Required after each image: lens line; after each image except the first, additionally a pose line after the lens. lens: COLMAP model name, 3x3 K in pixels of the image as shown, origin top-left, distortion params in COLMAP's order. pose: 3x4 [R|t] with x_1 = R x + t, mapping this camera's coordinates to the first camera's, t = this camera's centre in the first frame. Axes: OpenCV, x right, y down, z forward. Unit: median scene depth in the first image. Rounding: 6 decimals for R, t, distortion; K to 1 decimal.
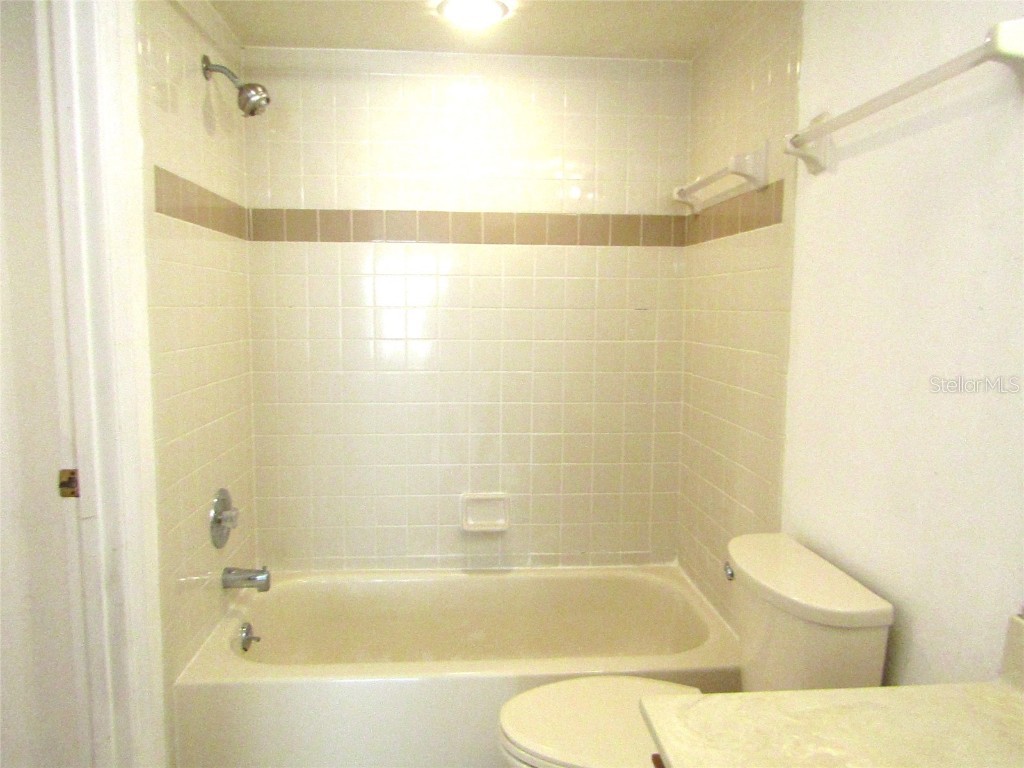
lens RADIAL K [[732.8, 0, 512.0], [0, 732.8, 384.0], [0, 0, 1]] dist [-0.007161, 0.001935]
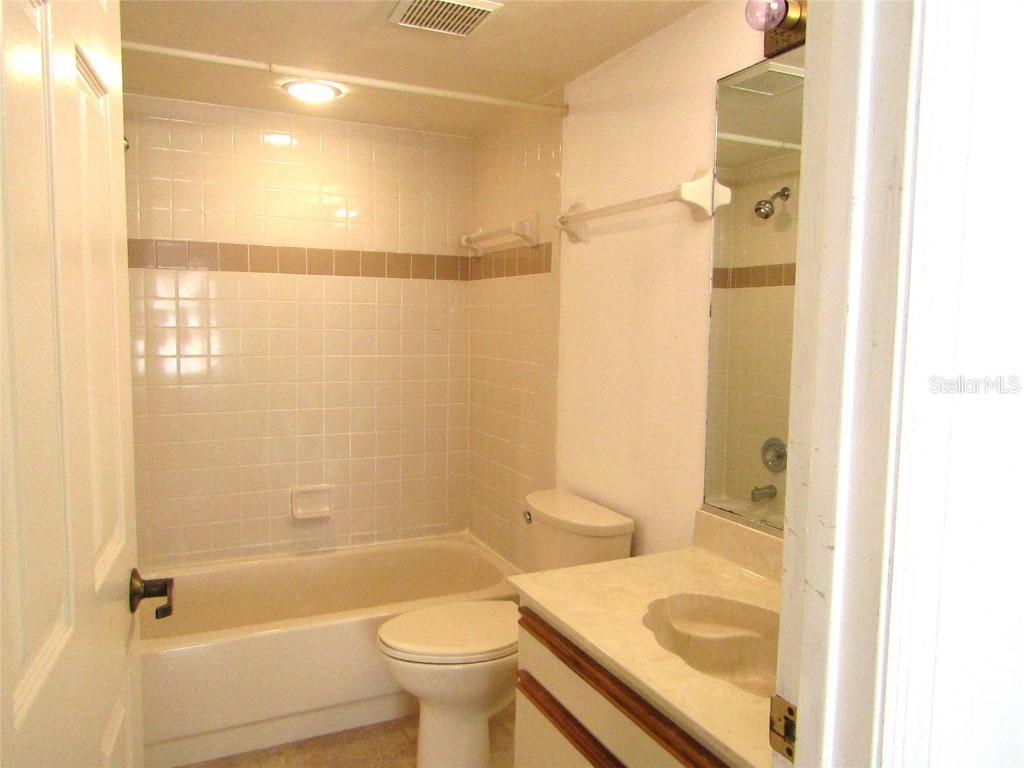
lens RADIAL K [[732.8, 0, 512.0], [0, 732.8, 384.0], [0, 0, 1]] dist [-0.007161, 0.001935]
pose [[0.932623, -0.024504, 0.360020, -0.166837], [0.029416, 0.999534, -0.008170, 0.005395], [-0.359652, 0.018210, 0.932909, -0.228192]]
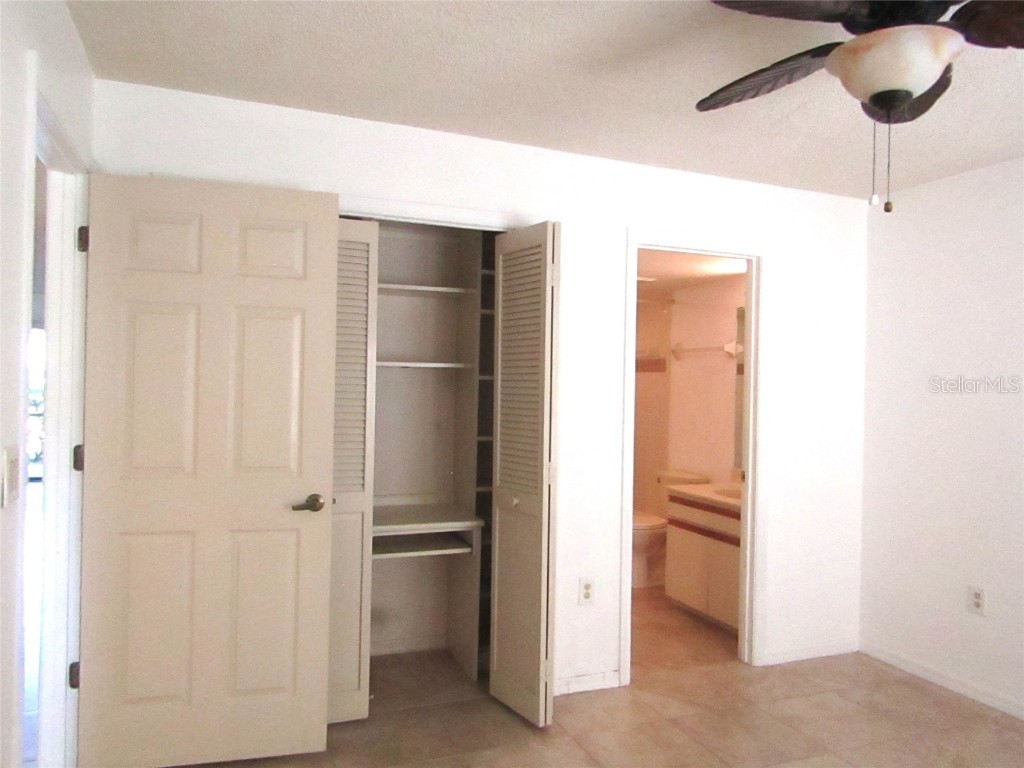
lens RADIAL K [[732.8, 0, 512.0], [0, 732.8, 384.0], [0, 0, 1]] dist [-0.007161, 0.001935]
pose [[0.952036, 0.015090, 0.305613, -0.931923], [0.015763, 0.995038, -0.098238, 0.101755], [-0.305579, 0.098343, 0.947075, -1.360774]]
